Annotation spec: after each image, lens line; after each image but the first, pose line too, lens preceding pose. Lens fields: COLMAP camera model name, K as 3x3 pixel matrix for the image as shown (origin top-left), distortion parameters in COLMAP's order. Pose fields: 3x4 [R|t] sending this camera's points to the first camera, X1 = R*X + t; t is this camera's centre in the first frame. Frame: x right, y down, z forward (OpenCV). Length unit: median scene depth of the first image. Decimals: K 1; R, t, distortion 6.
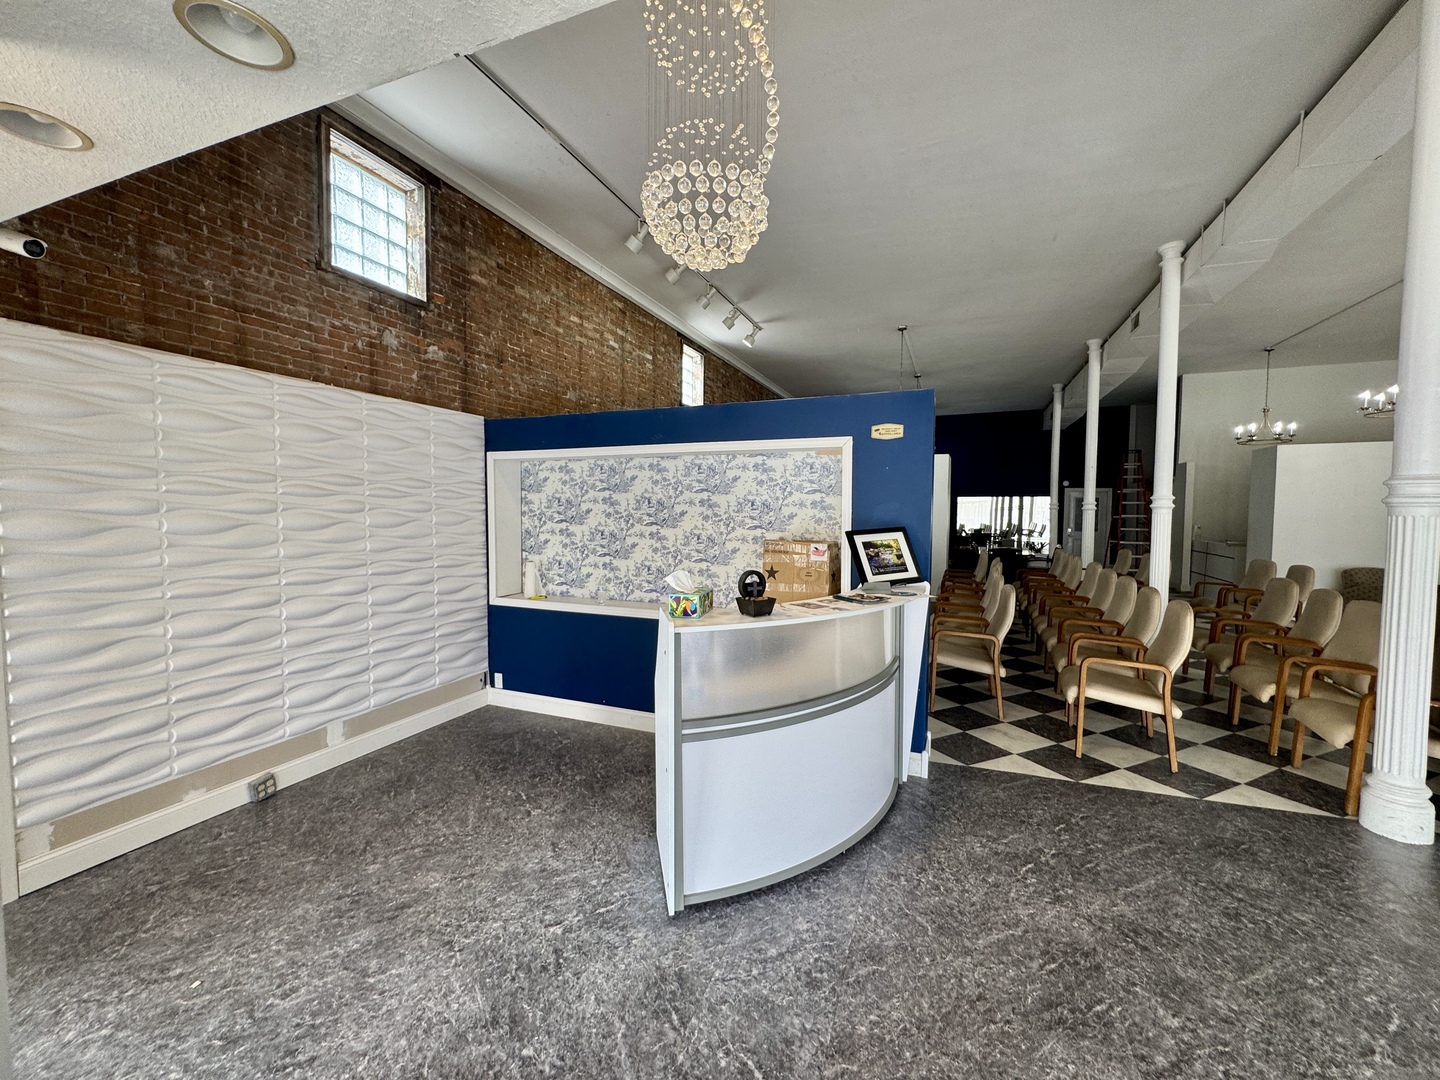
lens RADIAL K [[573.6, 0, 718.1], [0, 573.6, 540.6], [0, 0, 1]] dist [-0.003563, 0.000511]
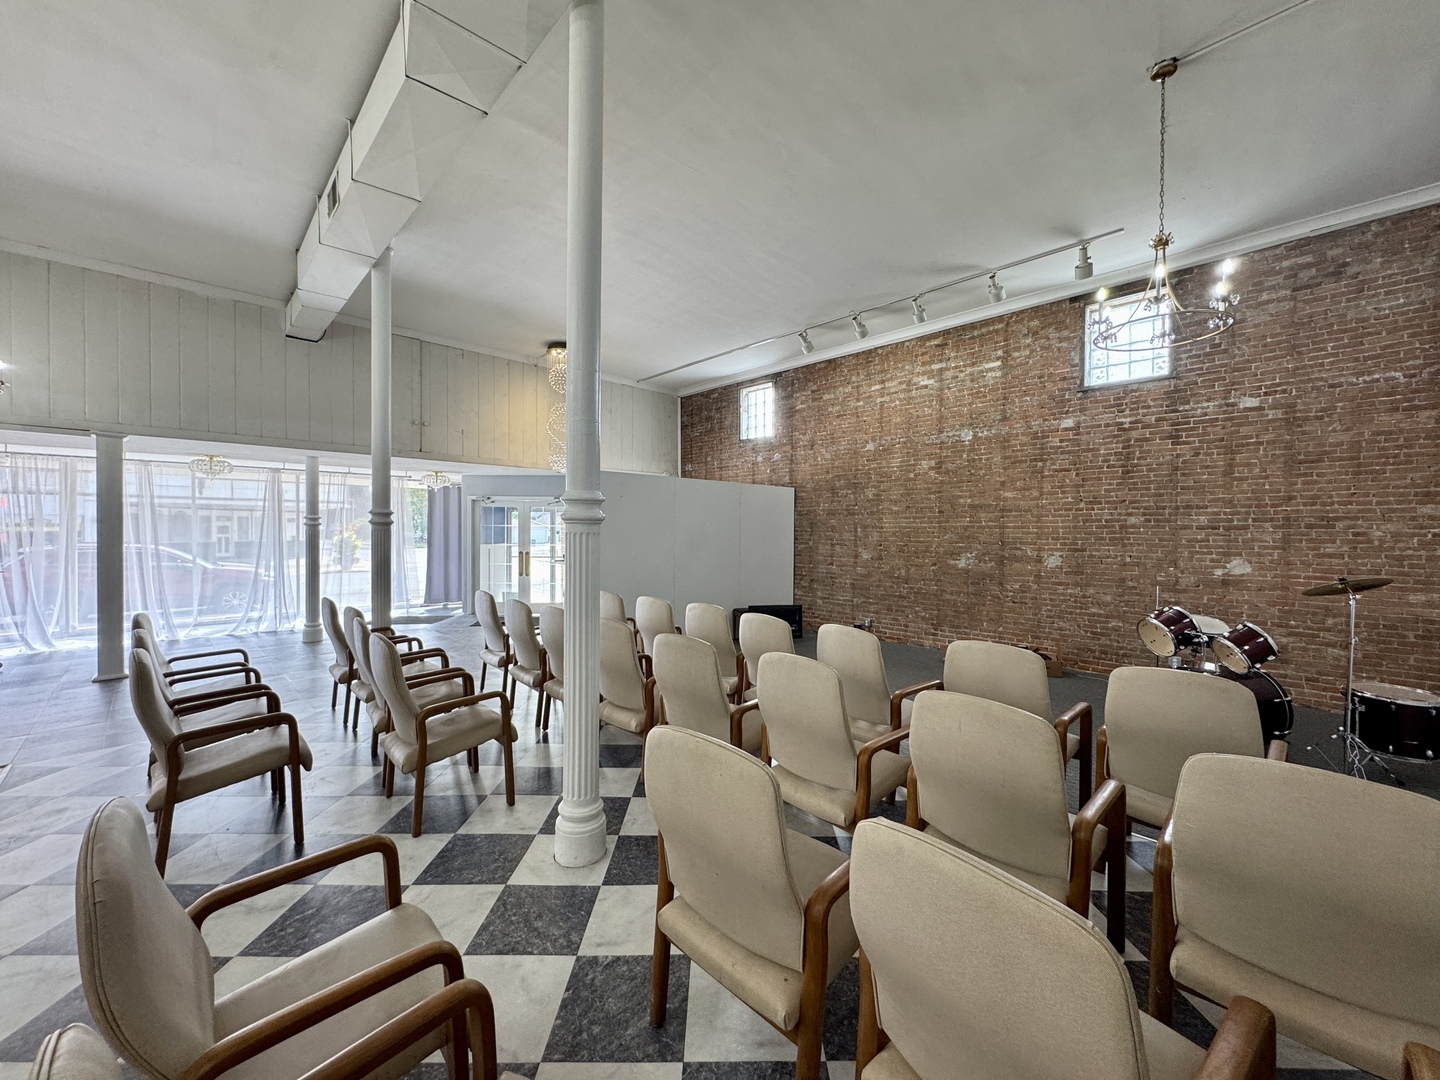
lens RADIAL K [[573.6, 0, 721.3], [0, 573.6, 539.9], [0, 0, 1]] dist [-0.003563, 0.000511]
pose [[-0.402466, 0.007004, -0.915408, 1.486869], [-0.057415, 0.997809, 0.032878, -0.081909], [0.913633, 0.065791, -0.401182, 1.660052]]
